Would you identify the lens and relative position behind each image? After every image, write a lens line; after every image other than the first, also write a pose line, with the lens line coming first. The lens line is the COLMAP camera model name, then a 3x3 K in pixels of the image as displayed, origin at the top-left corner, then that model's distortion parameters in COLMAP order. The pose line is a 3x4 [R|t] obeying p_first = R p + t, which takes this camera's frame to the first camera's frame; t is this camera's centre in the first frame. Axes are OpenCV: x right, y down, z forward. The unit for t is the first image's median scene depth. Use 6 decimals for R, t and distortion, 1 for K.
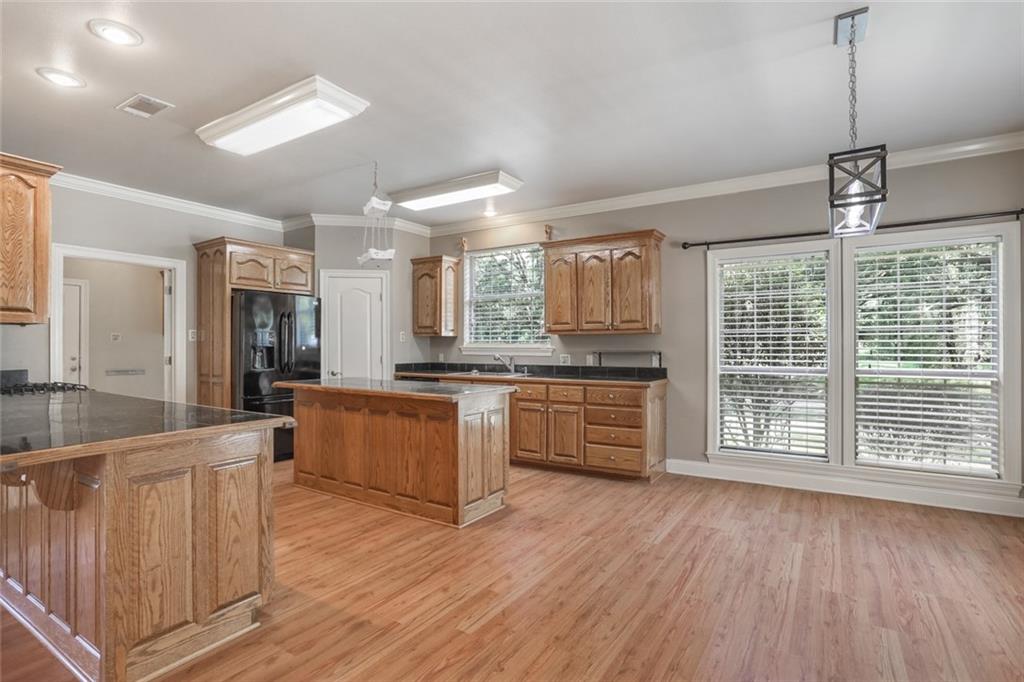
lens RADIAL K [[503.5, 0, 514.6], [0, 503.5, 343.9], [0, 0, 1]] dist [-0.051392, 0.027082]
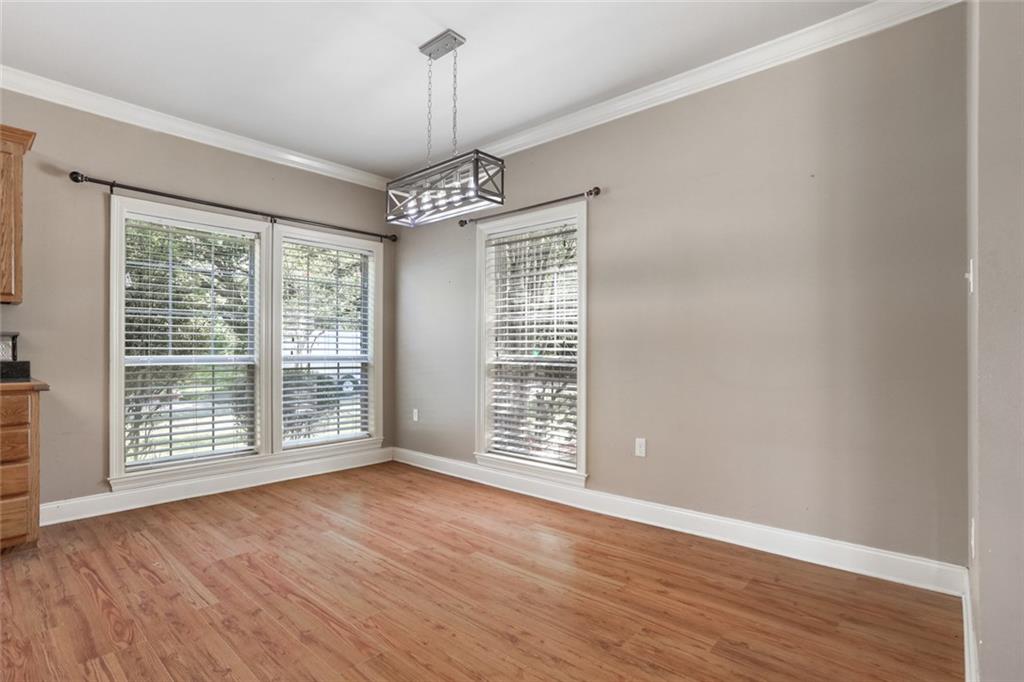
lens RADIAL K [[503.5, 0, 514.6], [0, 503.5, 343.9], [0, 0, 1]] dist [-0.051392, 0.027082]
pose [[0.168925, 0.014140, 0.985527, -0.234245], [-0.004091, 0.999899, -0.013645, 0.038423], [-0.985620, -0.001727, 0.168966, 0.352697]]
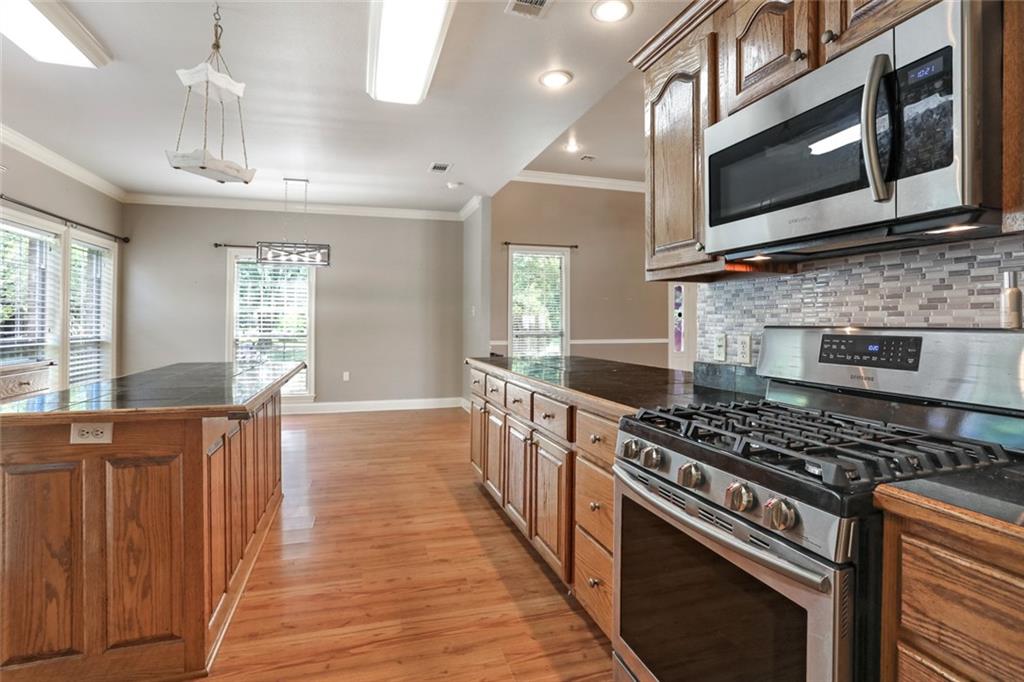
lens RADIAL K [[516.9, 0, 506.4], [0, 516.9, 351.5], [0, 0, 1]] dist [-0.071722, 0.031183]
pose [[-0.752415, -0.037854, 0.657601, -0.858692], [-0.005565, 0.998677, 0.051121, 0.020225], [-0.658666, 0.034804, -0.751630, 1.126467]]
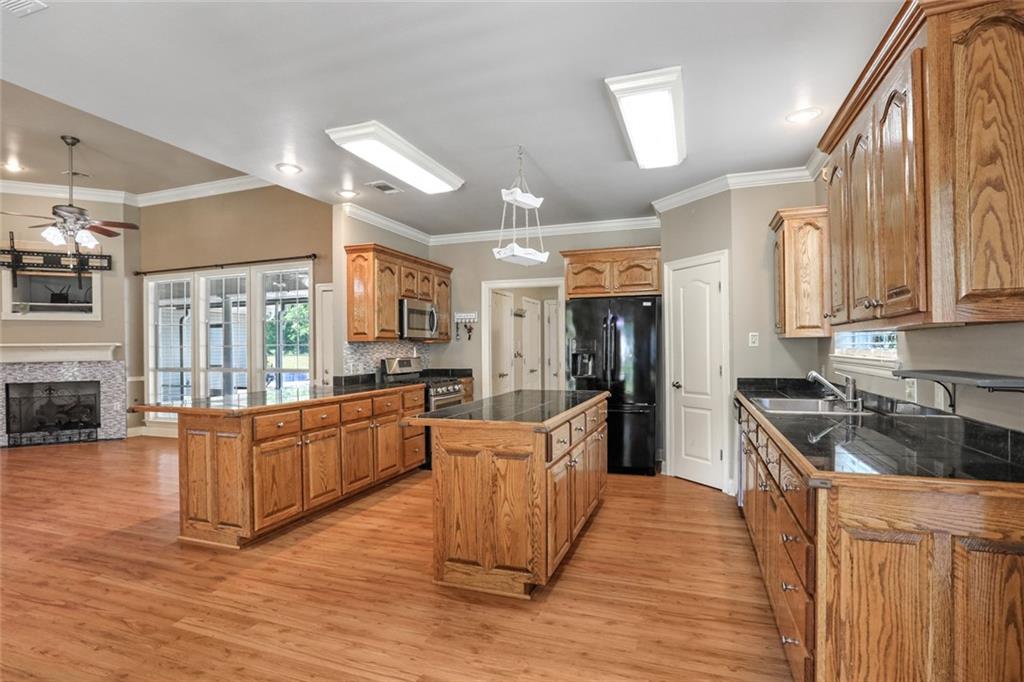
lens RADIAL K [[516.9, 0, 506.4], [0, 516.9, 351.5], [0, 0, 1]] dist [-0.071722, 0.031183]
pose [[0.221362, 0.003631, -0.975185, 0.556124], [0.011316, 0.999916, 0.006292, -0.008136], [0.975126, -0.012428, 0.221302, 0.723087]]
